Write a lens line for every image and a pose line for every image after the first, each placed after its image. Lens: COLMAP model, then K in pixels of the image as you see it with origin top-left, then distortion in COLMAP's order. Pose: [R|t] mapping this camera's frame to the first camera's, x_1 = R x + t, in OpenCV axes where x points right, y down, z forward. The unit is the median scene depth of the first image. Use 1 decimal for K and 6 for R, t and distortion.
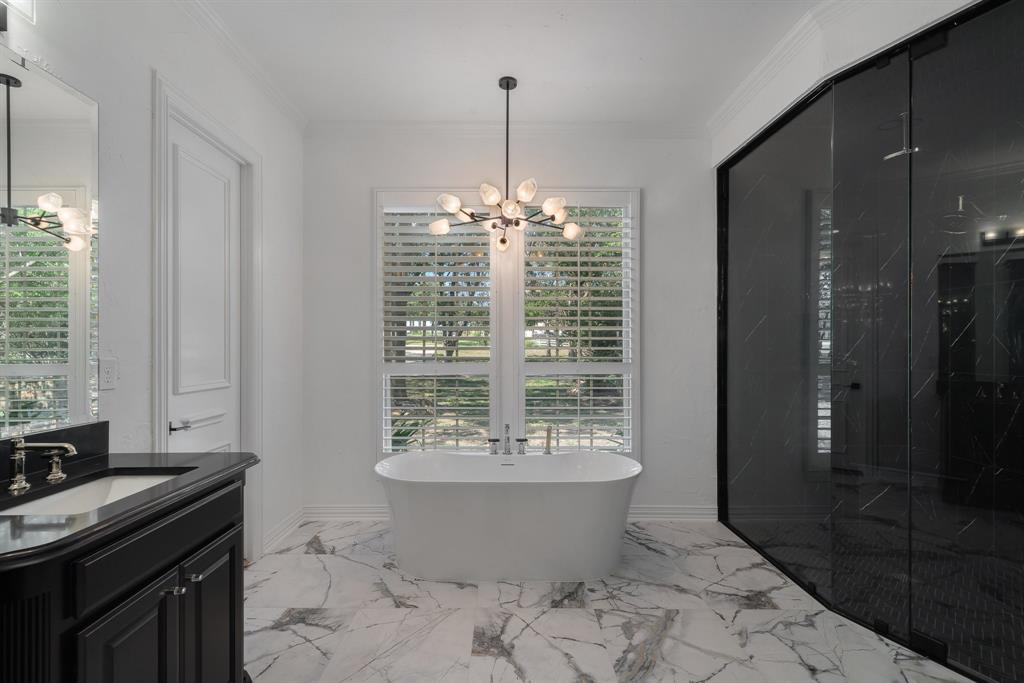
lens RADIAL K [[458.6, 0, 508.9], [0, 458.6, 342.6], [0, 0, 1]] dist [0.001853, 0.000728]
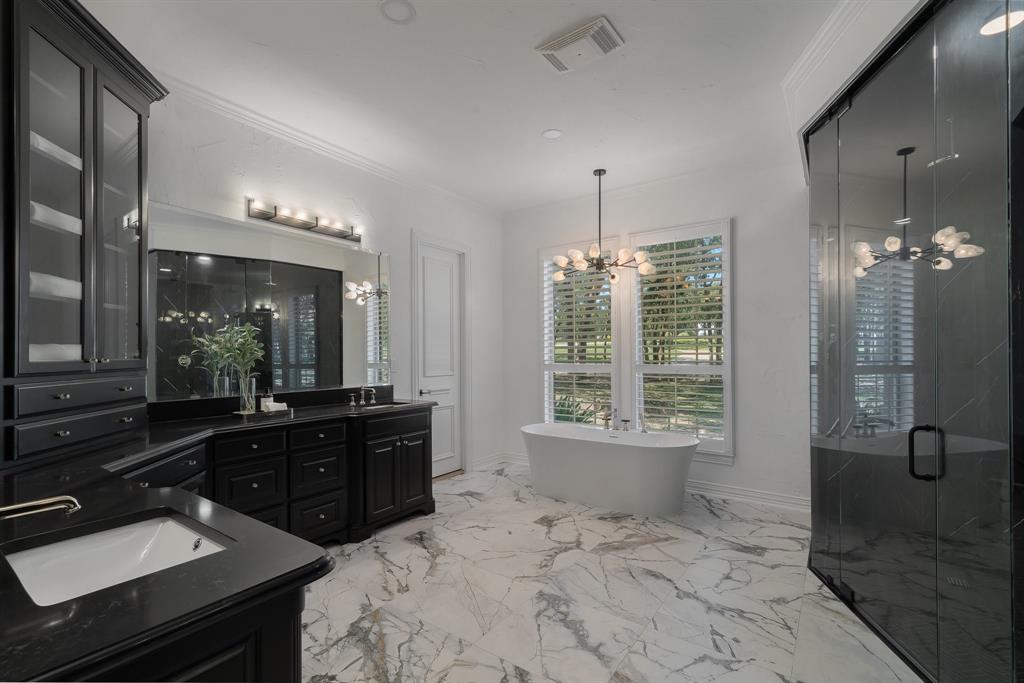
lens RADIAL K [[458.6, 0, 507.6], [0, 458.6, 345.6], [0, 0, 1]] dist [0.001853, 0.000728]
pose [[0.812917, -0.014637, -0.582196, 0.725791], [0.010965, 0.999892, -0.009827, -0.003686], [0.582277, 0.001605, 0.812989, -0.431624]]
